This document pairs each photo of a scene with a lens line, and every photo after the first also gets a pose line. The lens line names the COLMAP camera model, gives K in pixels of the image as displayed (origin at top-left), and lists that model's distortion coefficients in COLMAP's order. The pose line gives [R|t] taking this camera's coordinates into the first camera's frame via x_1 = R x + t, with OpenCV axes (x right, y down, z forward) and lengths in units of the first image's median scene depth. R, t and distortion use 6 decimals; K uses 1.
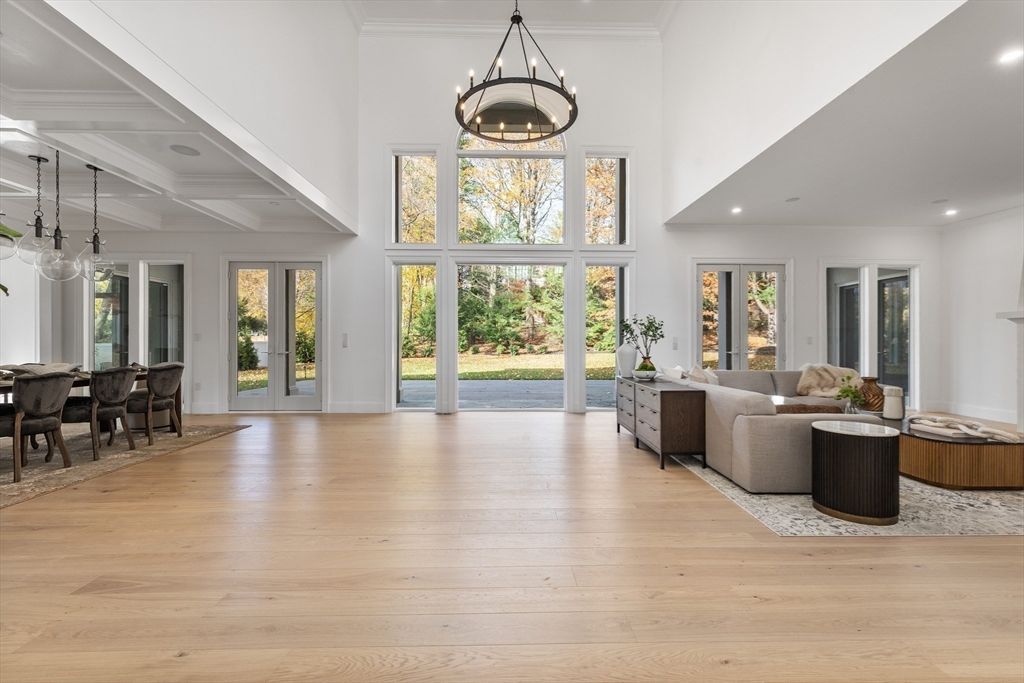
lens RADIAL K [[452.6, 0, 512.0], [0, 452.6, 341.5], [0, 0, 1]] dist [0.000303, 0.000080]
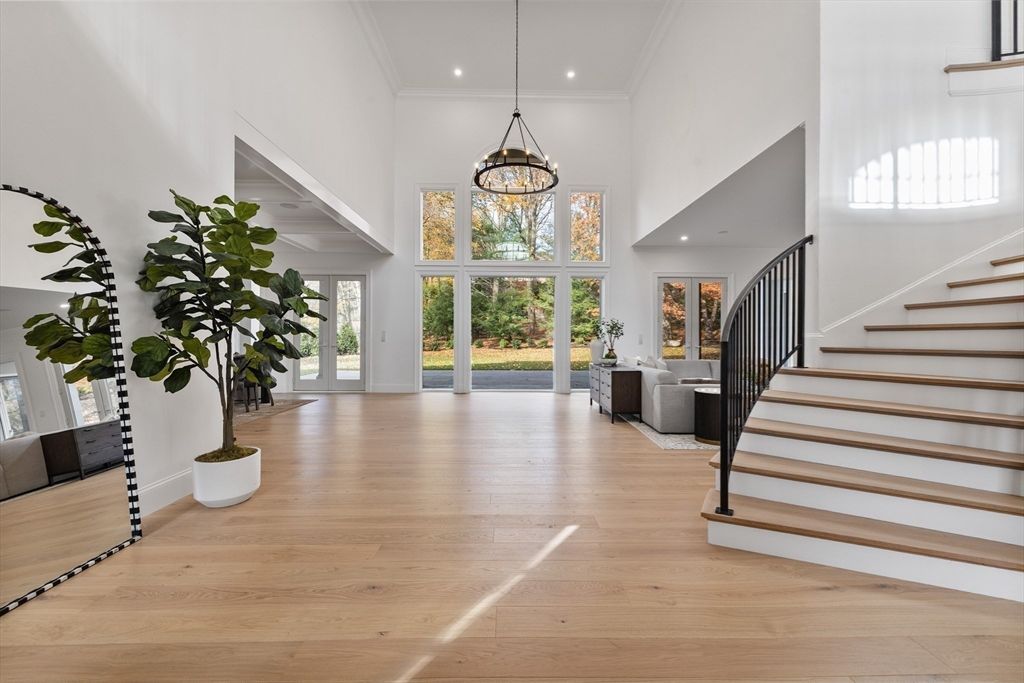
lens RADIAL K [[452.6, 0, 512.0], [0, 452.6, 341.5], [0, 0, 1]] dist [0.000303, 0.000080]
pose [[0.999980, 0.003903, -0.004921, 0.003308], [-0.003841, 0.999915, 0.012462, -0.003829], [0.004969, -0.012443, 0.999910, -0.291444]]
